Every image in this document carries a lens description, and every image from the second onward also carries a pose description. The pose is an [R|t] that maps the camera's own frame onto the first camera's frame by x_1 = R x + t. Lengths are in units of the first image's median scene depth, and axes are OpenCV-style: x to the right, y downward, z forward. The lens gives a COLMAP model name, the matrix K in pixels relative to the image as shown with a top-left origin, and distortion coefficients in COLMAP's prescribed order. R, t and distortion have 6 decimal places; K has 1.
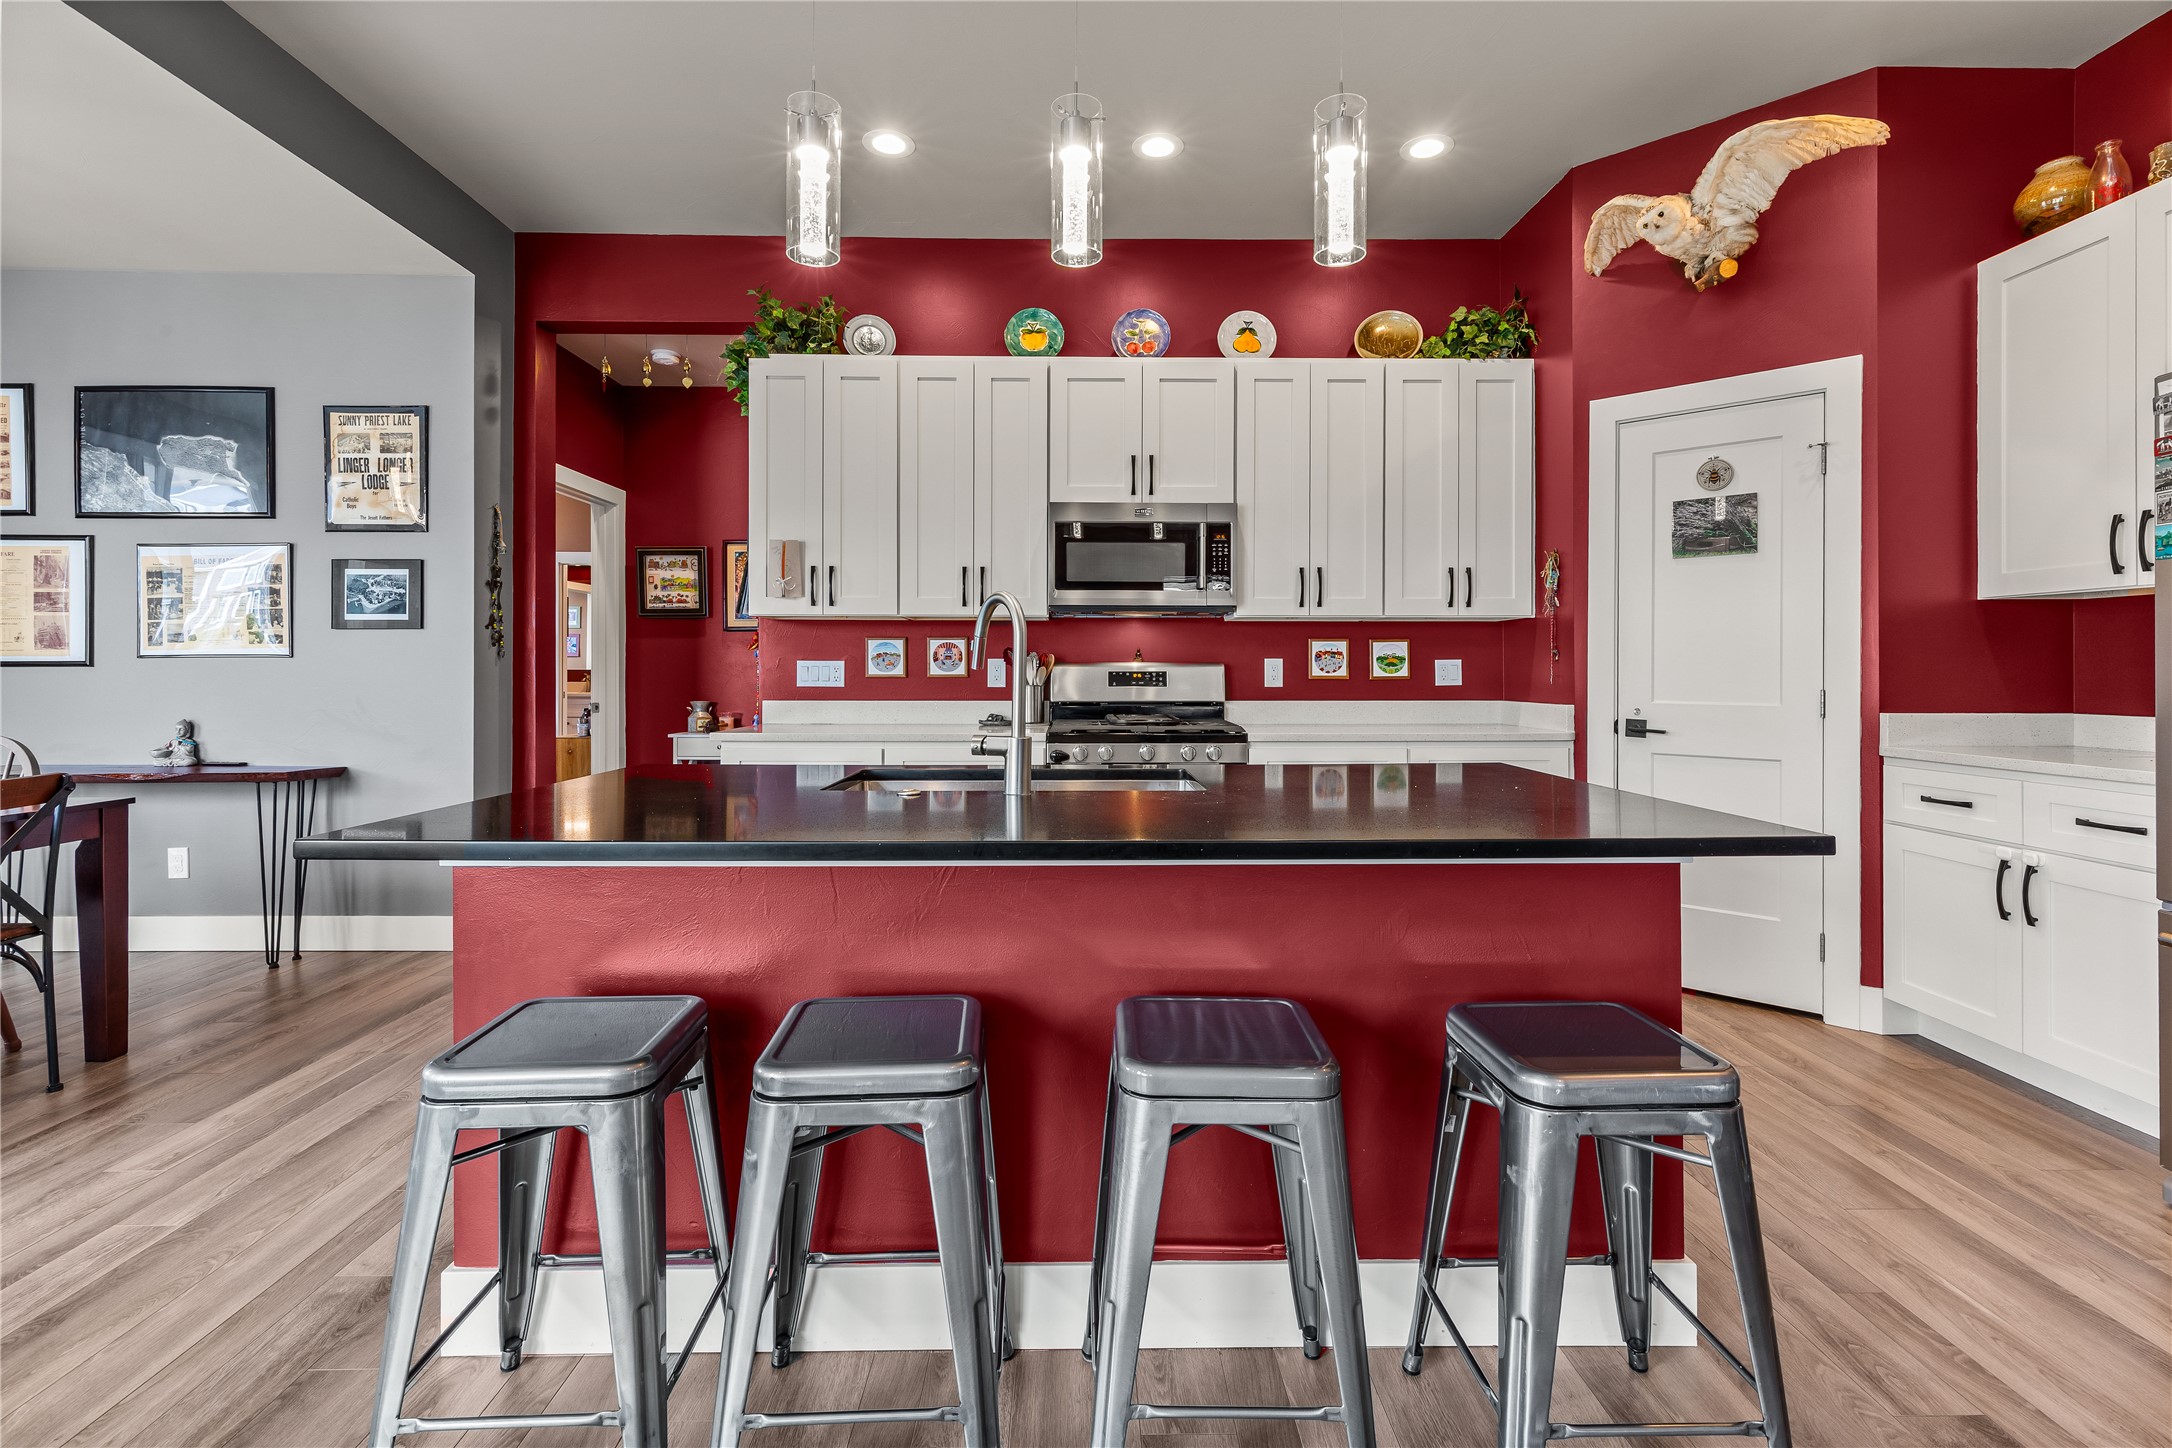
lens RADIAL K [[992.8, 0, 1085.9], [0, 992.8, 681.7], [0, 0, 1]] dist [0.003797, 0.000163]
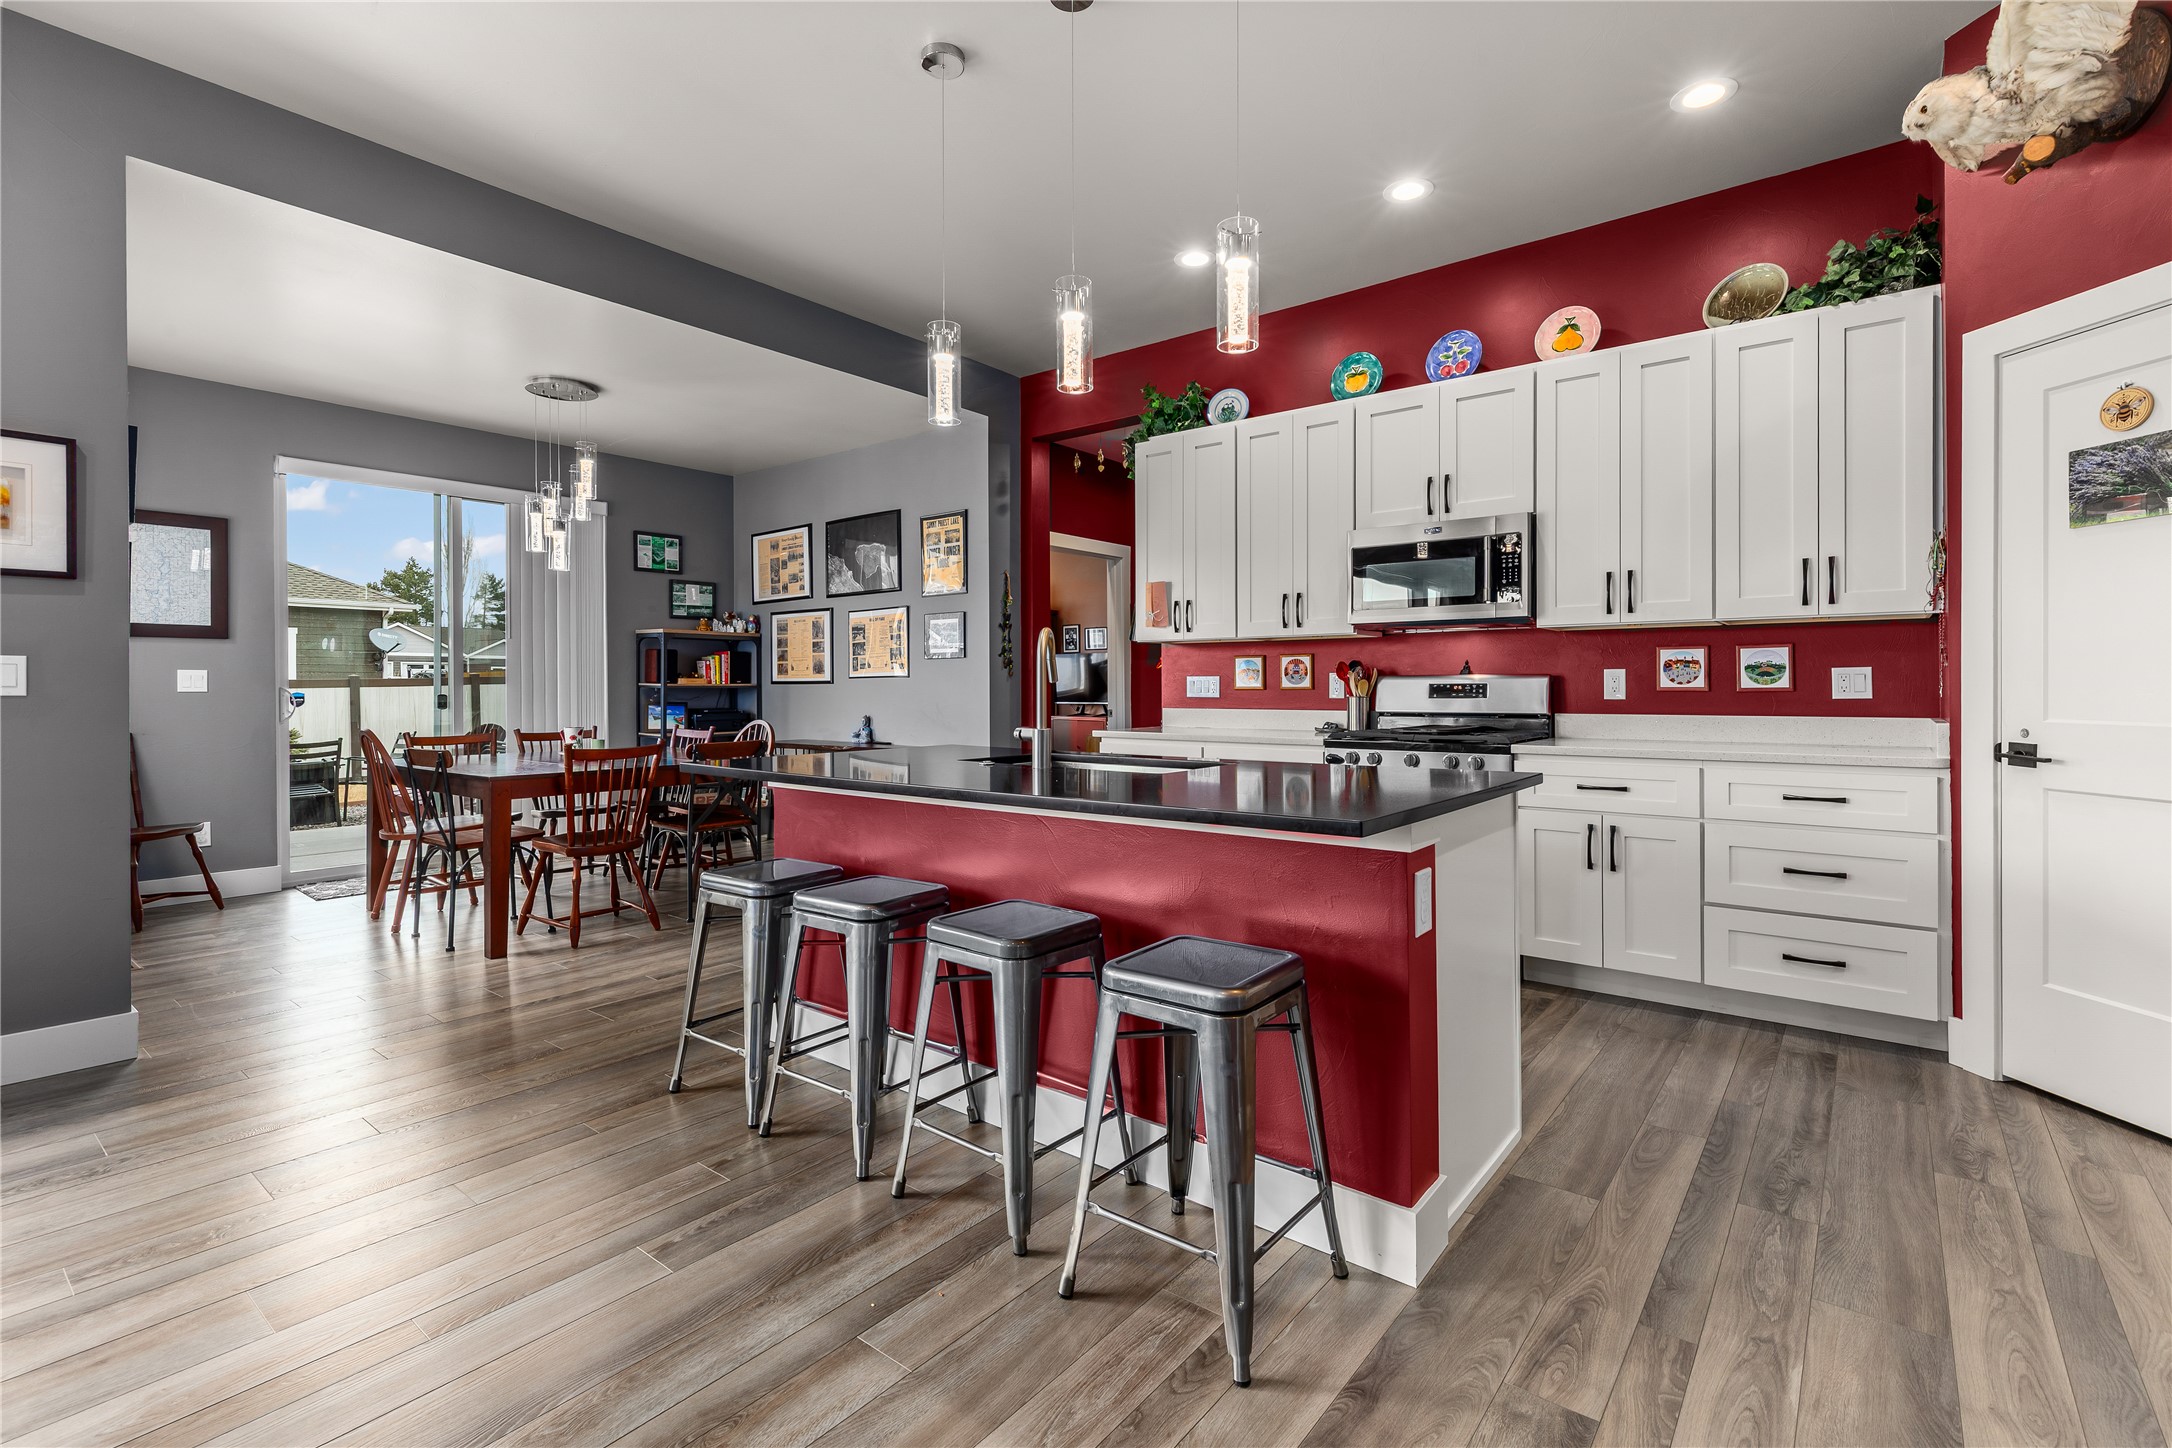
lens RADIAL K [[988.8, 0, 1095.7], [0, 988.8, 707.7], [0, 0, 1]] dist [-0.000988, 0.000428]
pose [[0.771921, 0.010364, -0.635634, 0.436261], [-0.001572, 0.999895, 0.014394, 0.000565], [0.635716, -0.010112, 0.771857, -0.031585]]
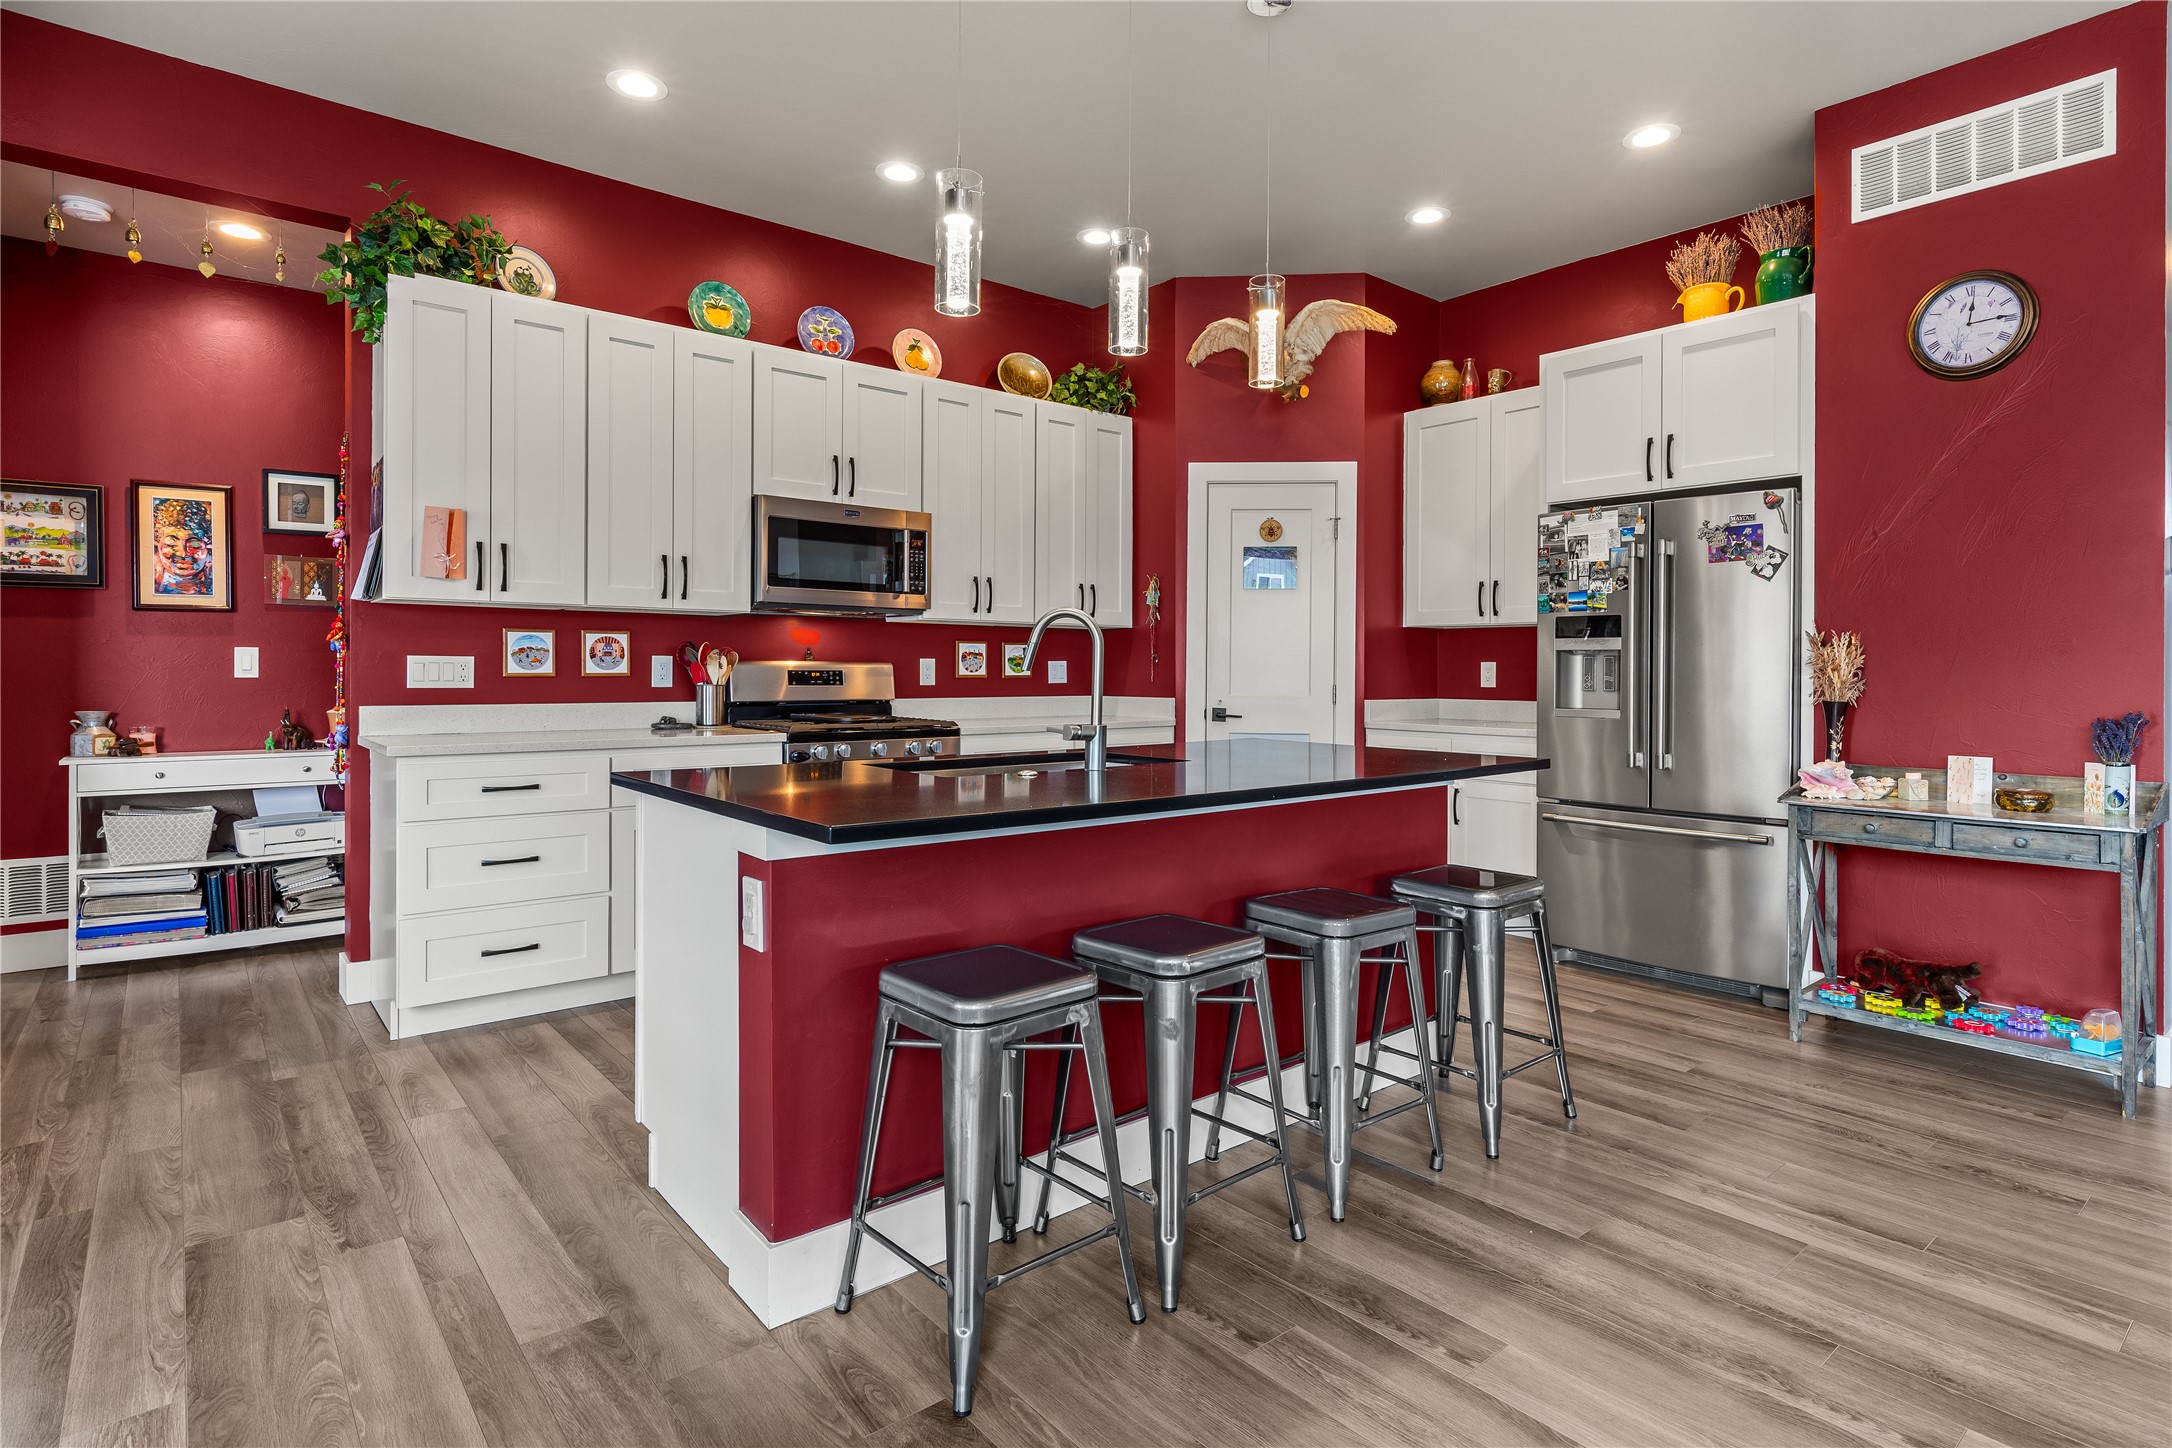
lens RADIAL K [[1108.3, 0, 1112.3], [0, 1108.3, 693.3], [0, 0, 1]] dist [-0.006243, -0.000512]
pose [[0.771953, -0.010037, 0.635600, -0.445890], [0.002714, 0.999918, 0.012493, -0.000447], [-0.635673, -0.007919, 0.771917, -0.046266]]
